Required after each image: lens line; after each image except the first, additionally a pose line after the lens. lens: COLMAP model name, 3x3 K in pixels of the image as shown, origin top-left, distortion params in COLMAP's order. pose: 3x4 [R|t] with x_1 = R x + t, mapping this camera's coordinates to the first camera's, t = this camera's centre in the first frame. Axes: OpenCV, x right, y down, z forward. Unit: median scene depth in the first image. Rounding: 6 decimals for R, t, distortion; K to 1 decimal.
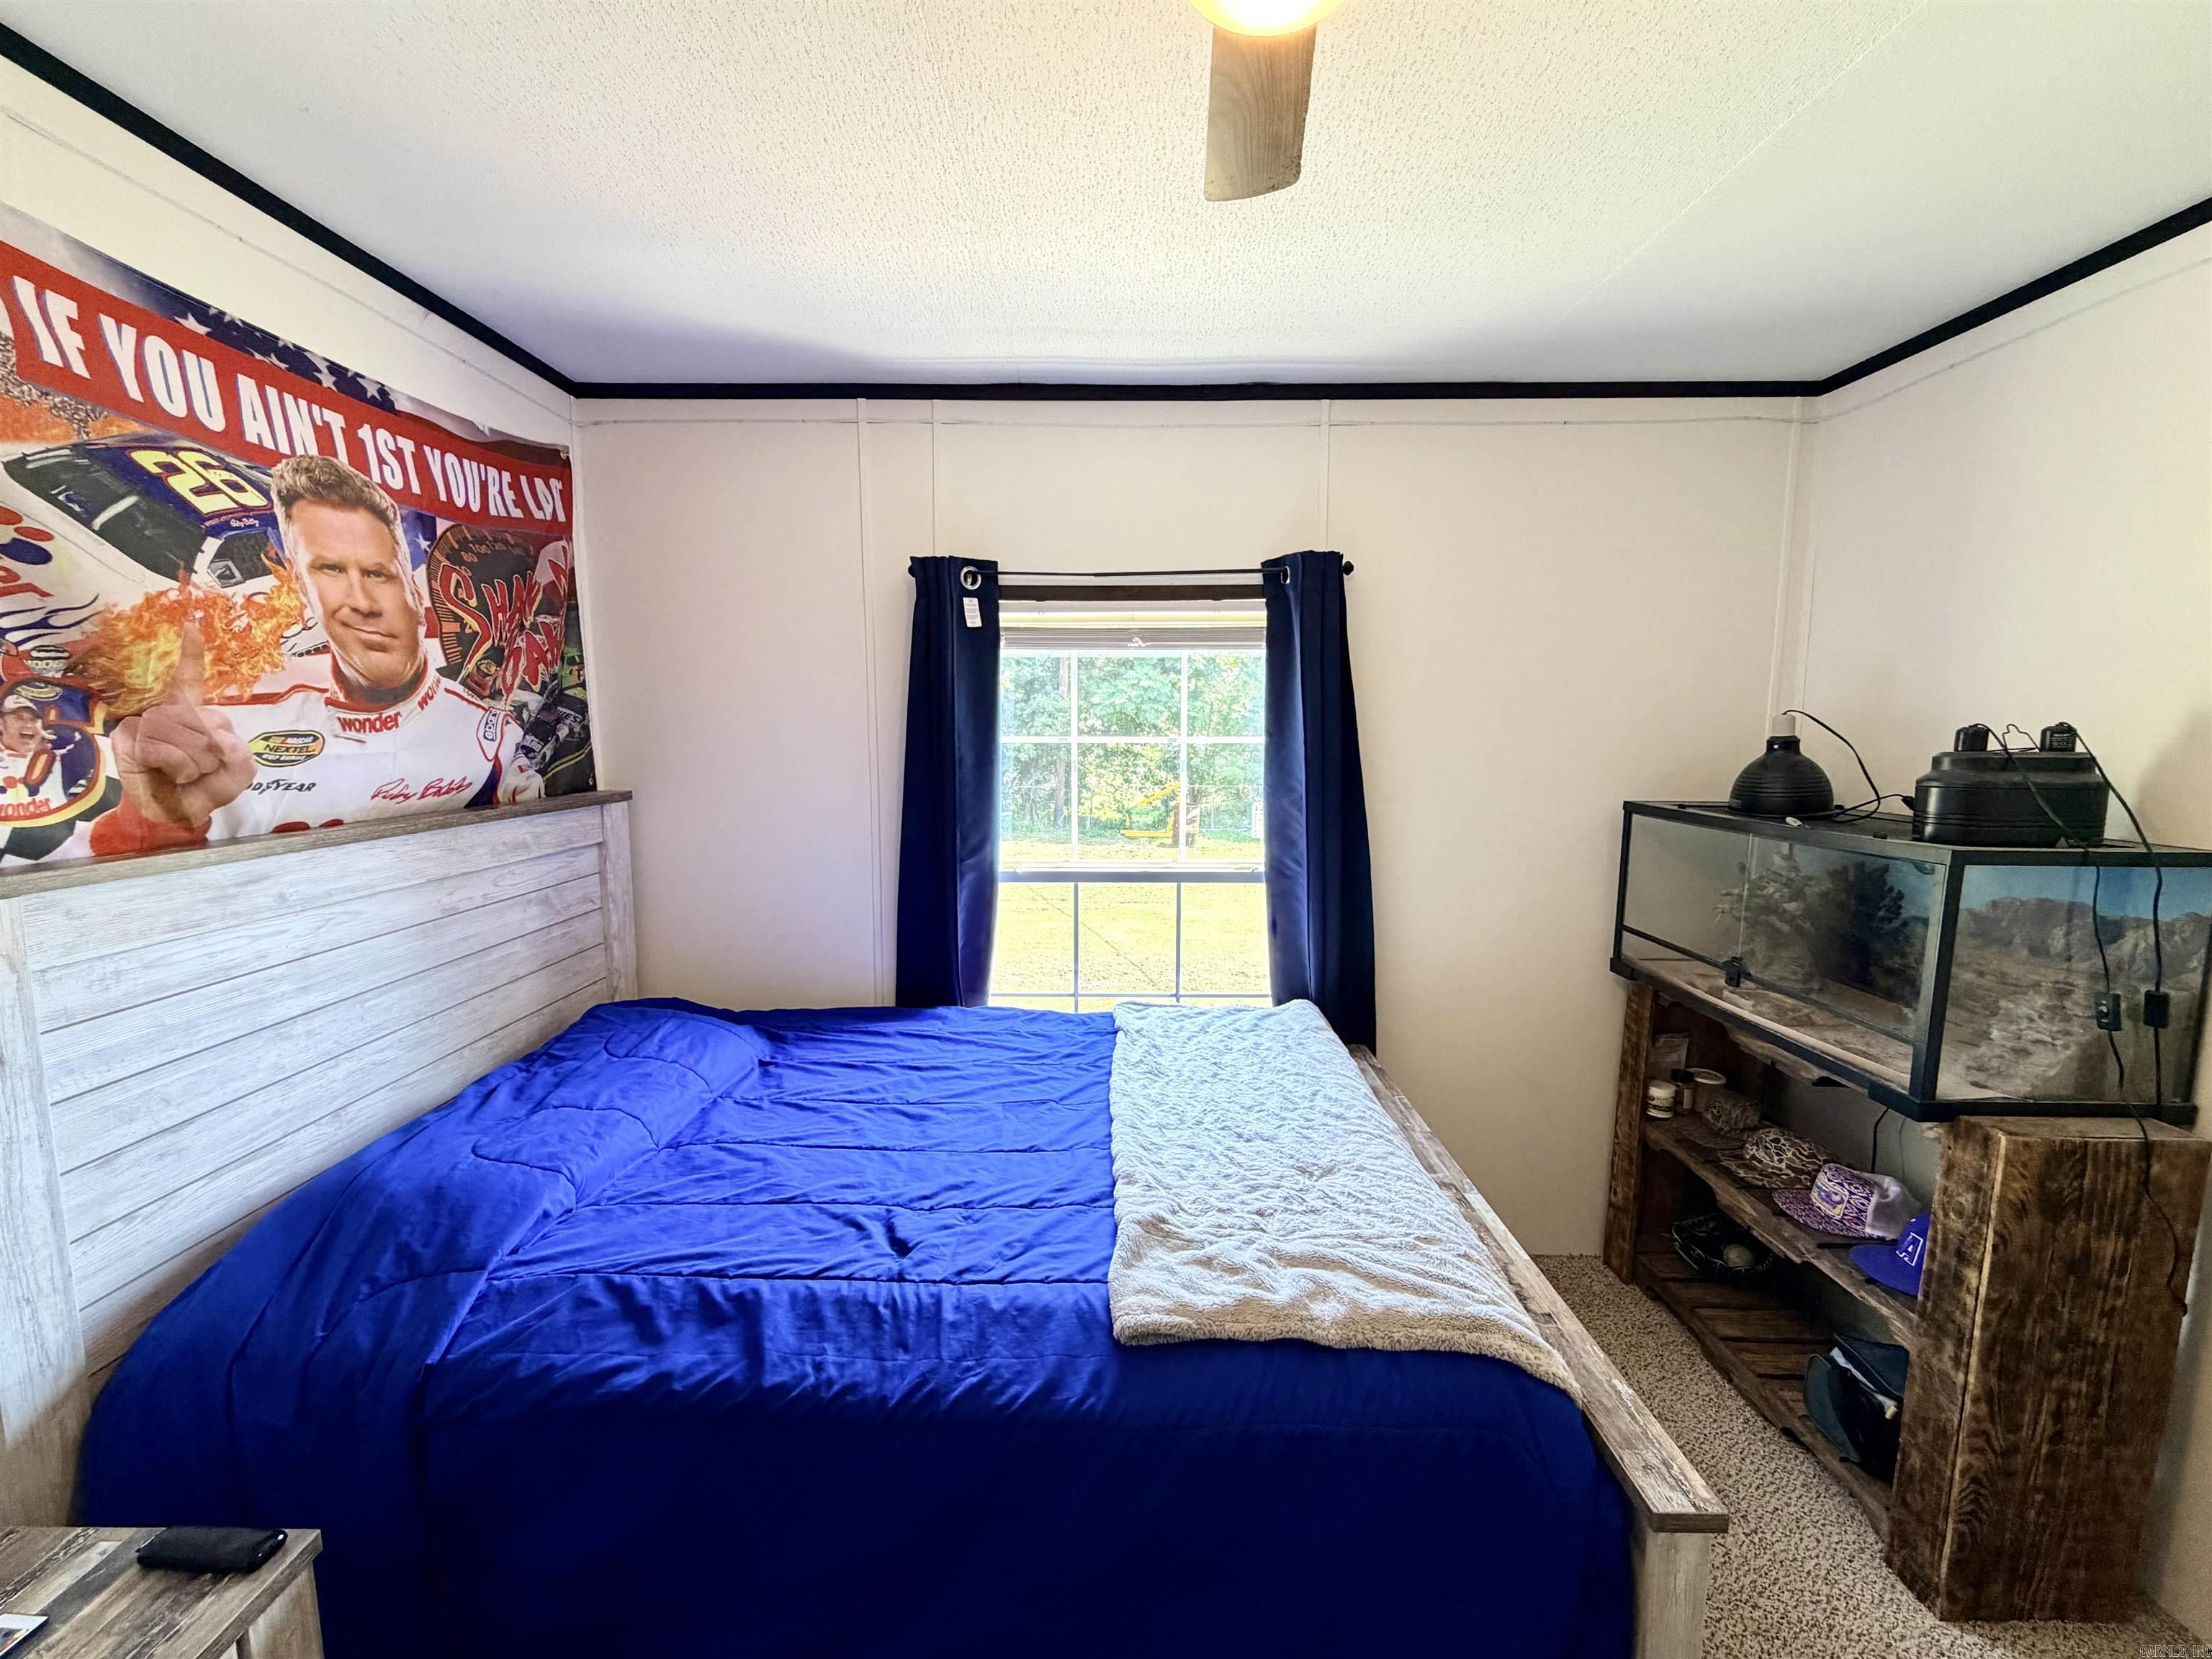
lens RADIAL K [[882.4, 0, 1104.5], [0, 882.4, 828.5], [0, 0, 1]] dist [0.000239, 0.000199]
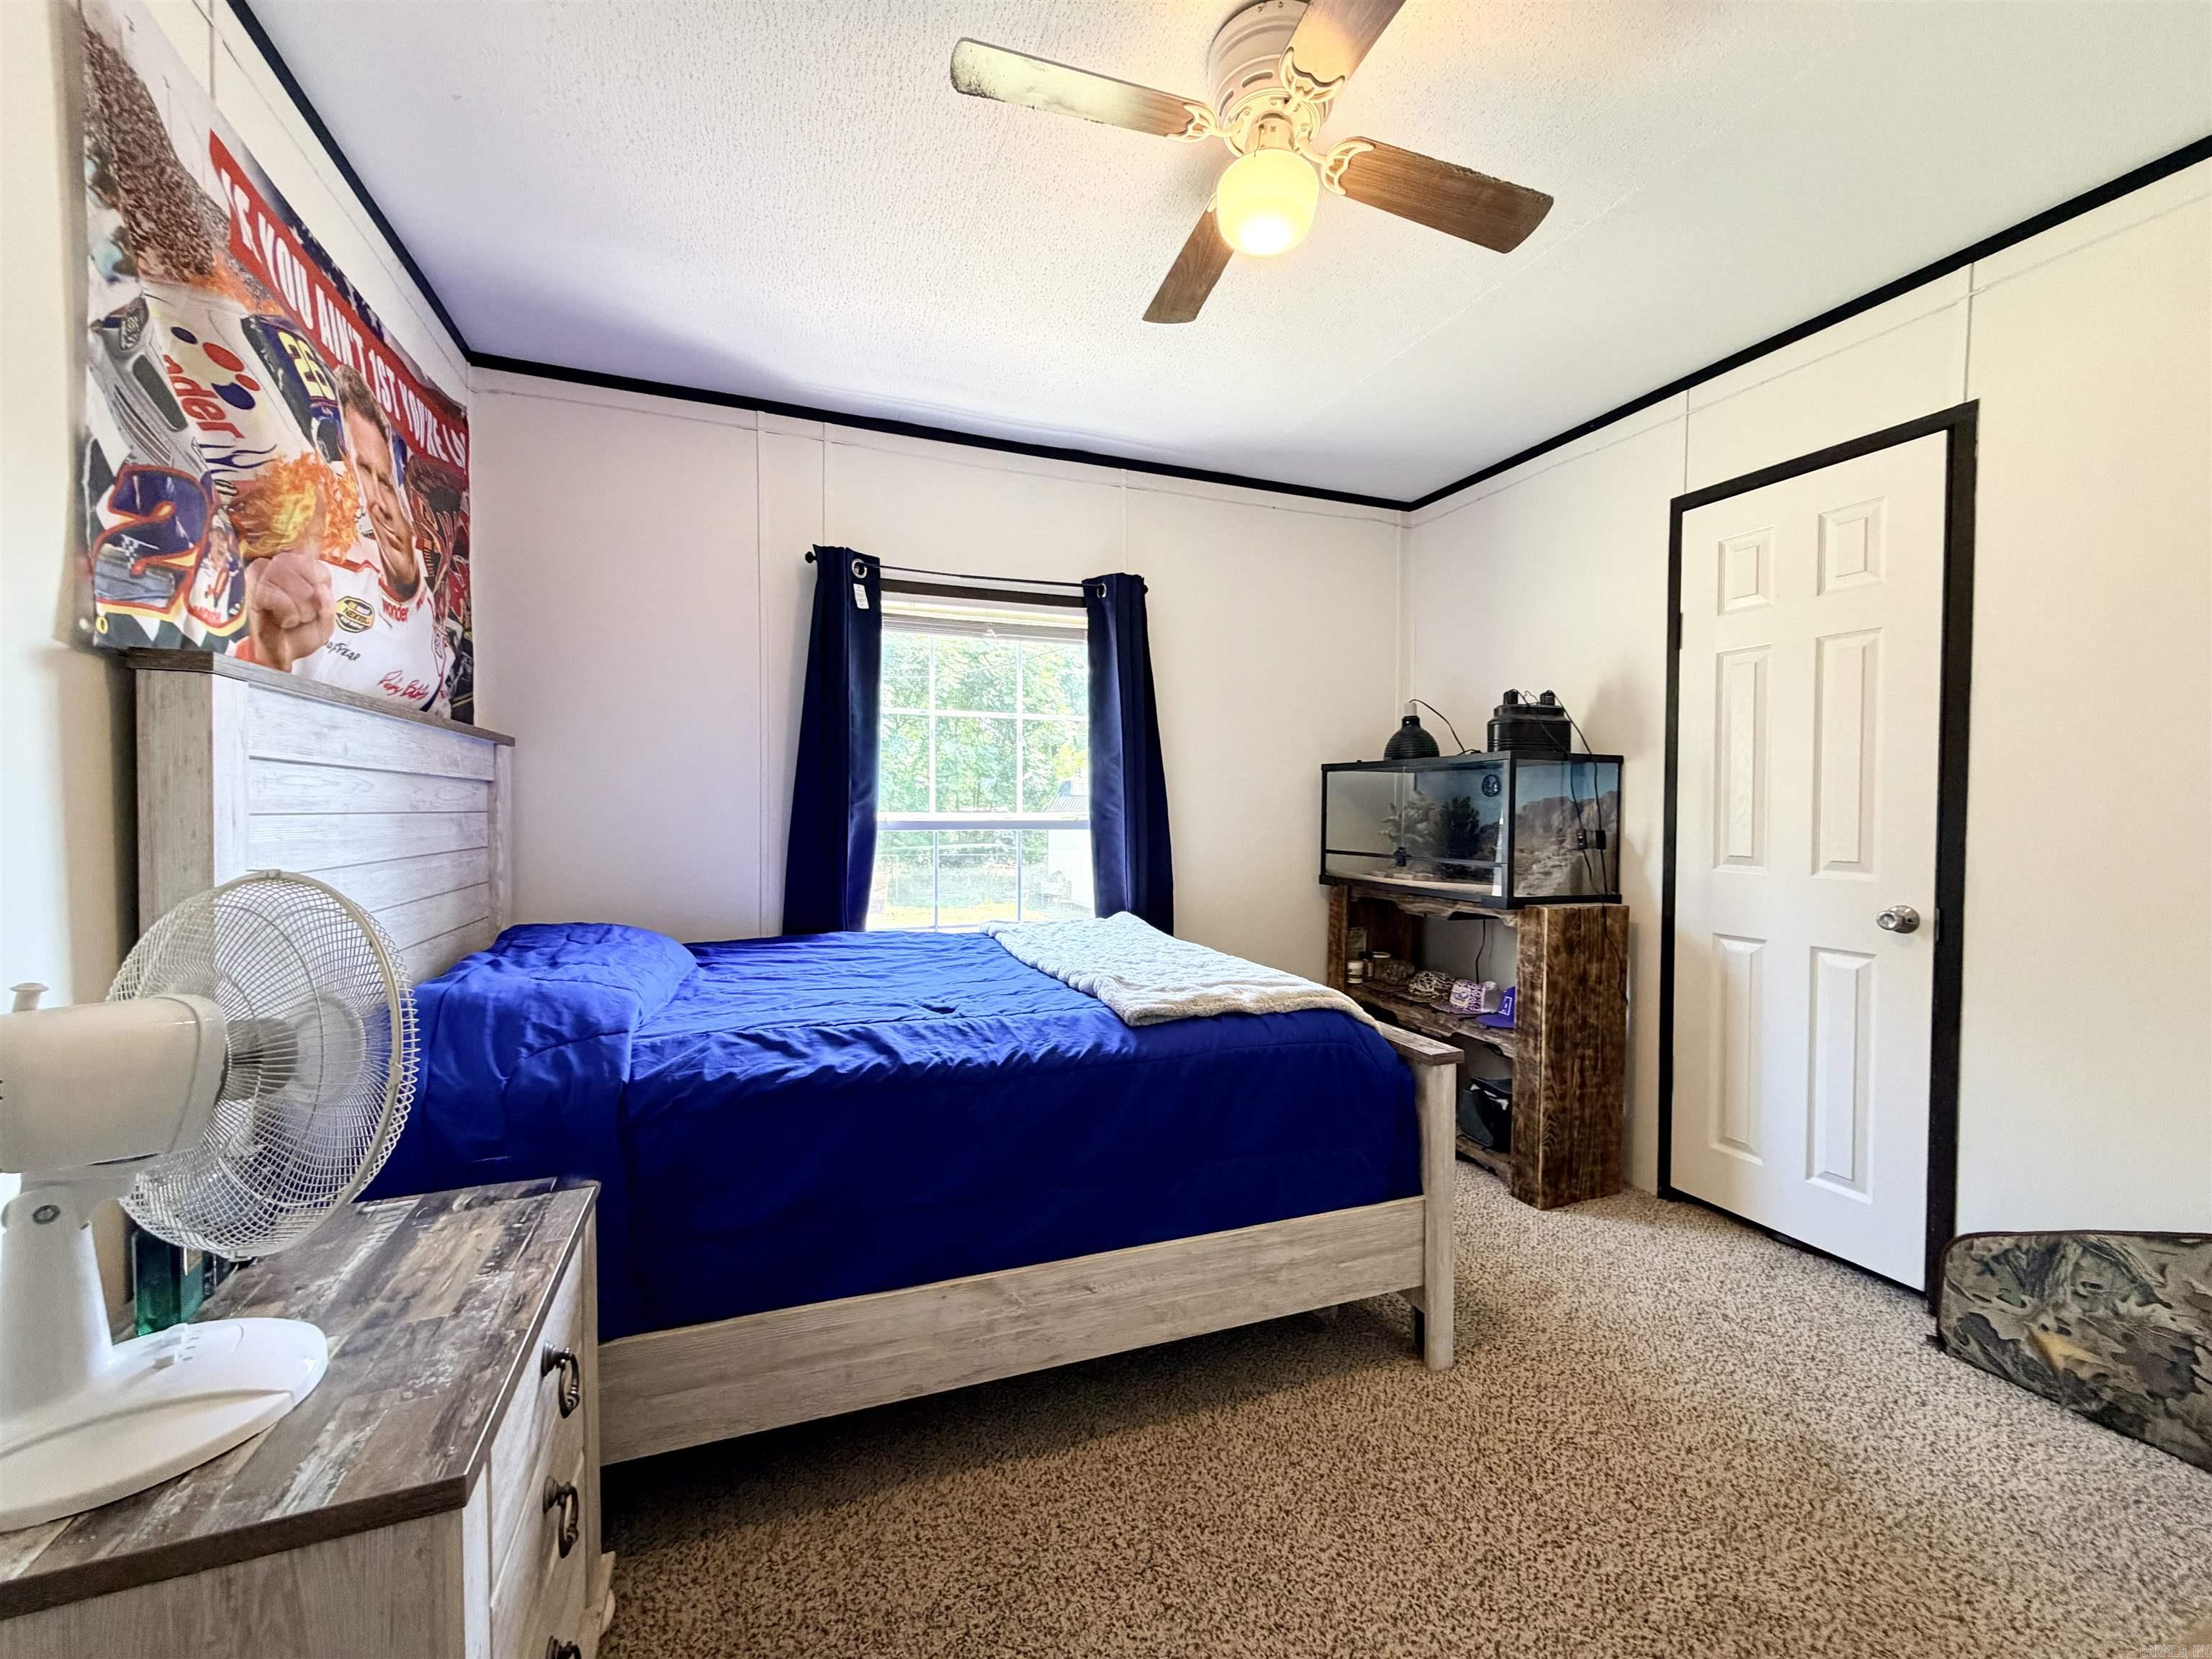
lens RADIAL K [[882.4, 0, 1101.7], [0, 882.4, 831.4], [0, 0, 1]] dist [0.000239, 0.000199]
pose [[0.928628, -0.007367, 0.370940, -0.369955], [0.042264, 0.995395, -0.086038, 0.242209], [-0.368598, 0.095575, 0.924663, -0.258236]]
